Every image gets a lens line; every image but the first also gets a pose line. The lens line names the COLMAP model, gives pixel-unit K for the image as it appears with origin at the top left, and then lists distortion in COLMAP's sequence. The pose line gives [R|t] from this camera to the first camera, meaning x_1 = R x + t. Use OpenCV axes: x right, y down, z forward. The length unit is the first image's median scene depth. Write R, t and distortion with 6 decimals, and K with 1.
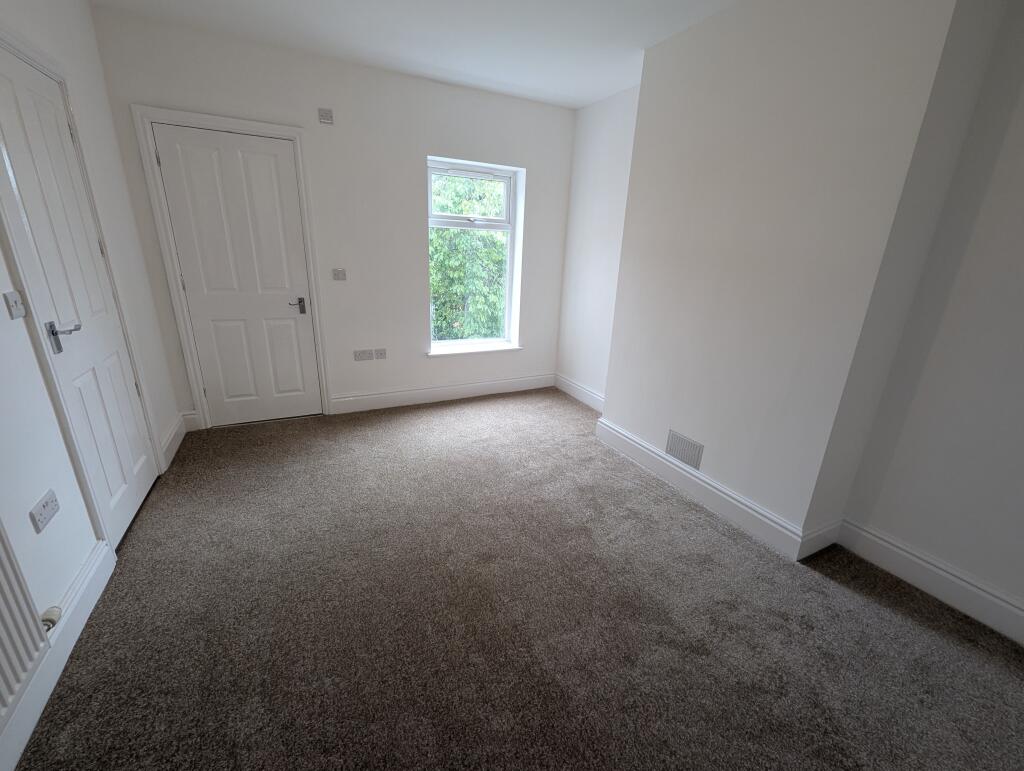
lens RADIAL K [[425.7, 0, 515.2], [0, 425.7, 387.5], [0, 0, 1]] dist [0.000534, 0.000062]
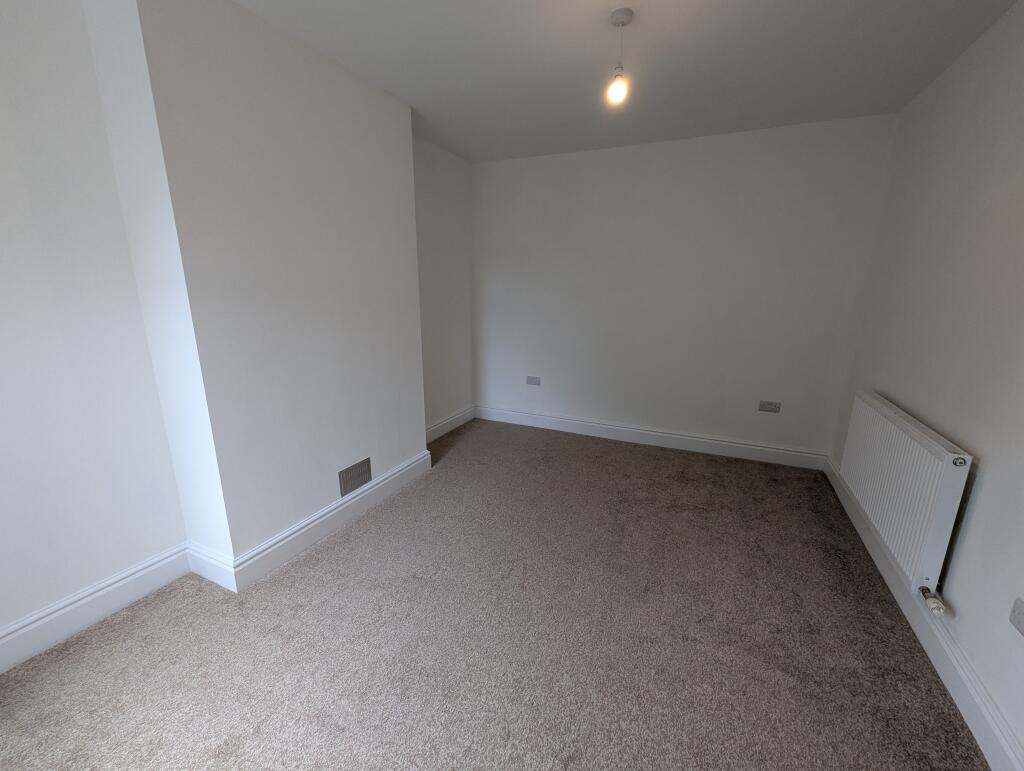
lens RADIAL K [[425.7, 0, 515.2], [0, 425.7, 387.5], [0, 0, 1]] dist [0.000534, 0.000062]
pose [[-0.617010, -0.226709, 0.753593, -0.599667], [0.221589, 0.868809, 0.442798, -0.432188], [-0.755114, 0.440199, -0.485827, 1.134233]]
